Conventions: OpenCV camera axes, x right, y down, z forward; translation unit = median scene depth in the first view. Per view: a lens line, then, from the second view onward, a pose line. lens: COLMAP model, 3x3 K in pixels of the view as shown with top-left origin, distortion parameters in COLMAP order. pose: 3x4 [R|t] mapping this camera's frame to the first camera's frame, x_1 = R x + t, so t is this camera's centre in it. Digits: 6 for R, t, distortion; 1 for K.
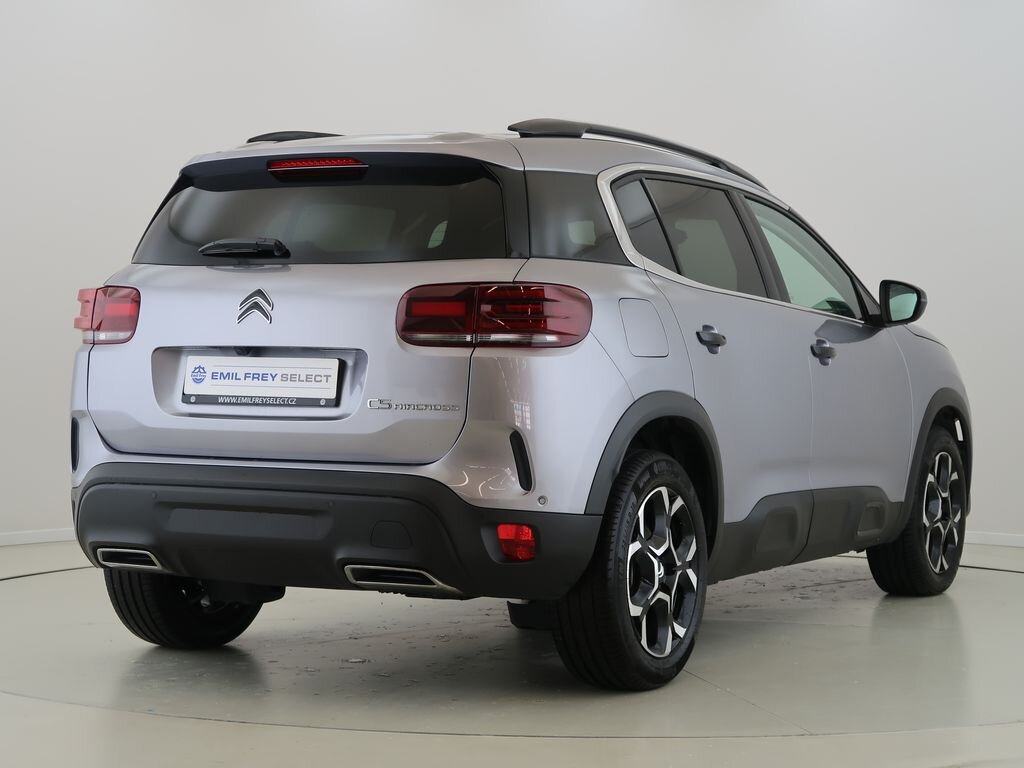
lens RADIAL K [[753.2, 0, 512.0], [0, 753.2, 384.0], [0, 0, 1]] dist [-0.002019, -0.000446]
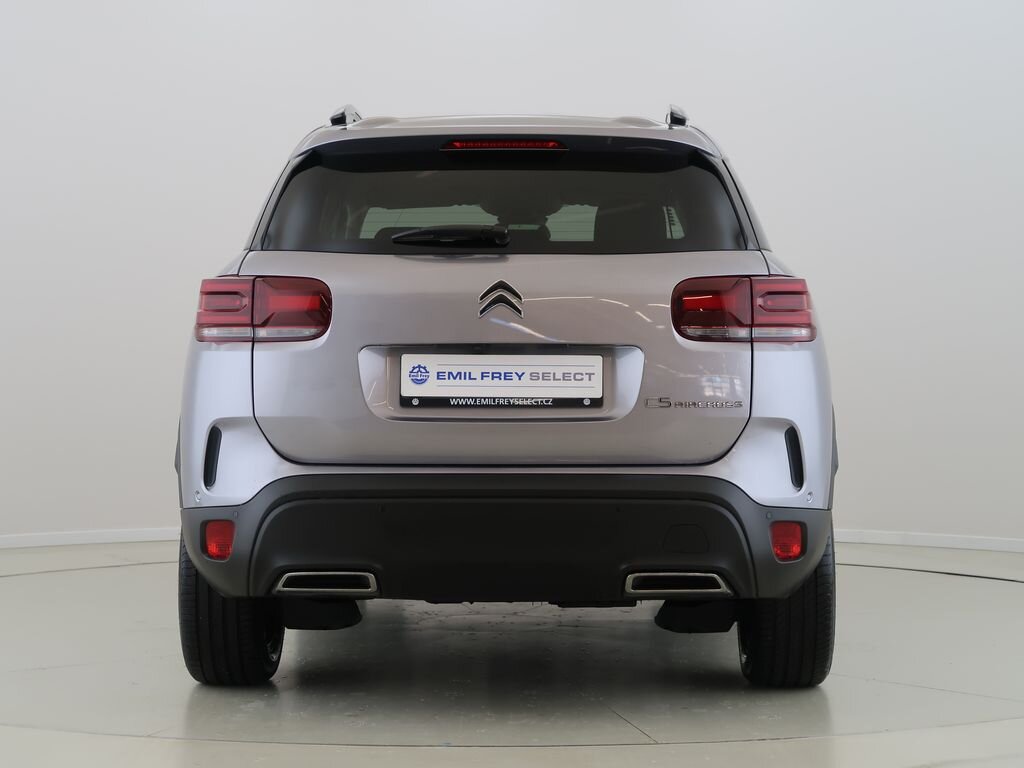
lens RADIAL K [[754.4, 0, 512.0], [0, 754.4, 384.0], [0, 0, 1]] dist [-0.007734, -0.001075]
pose [[0.984632, -0.018091, 0.173701, -0.475880], [0.016619, 0.999813, 0.009924, -0.008636], [-0.173848, -0.006885, 0.984748, 0.087758]]
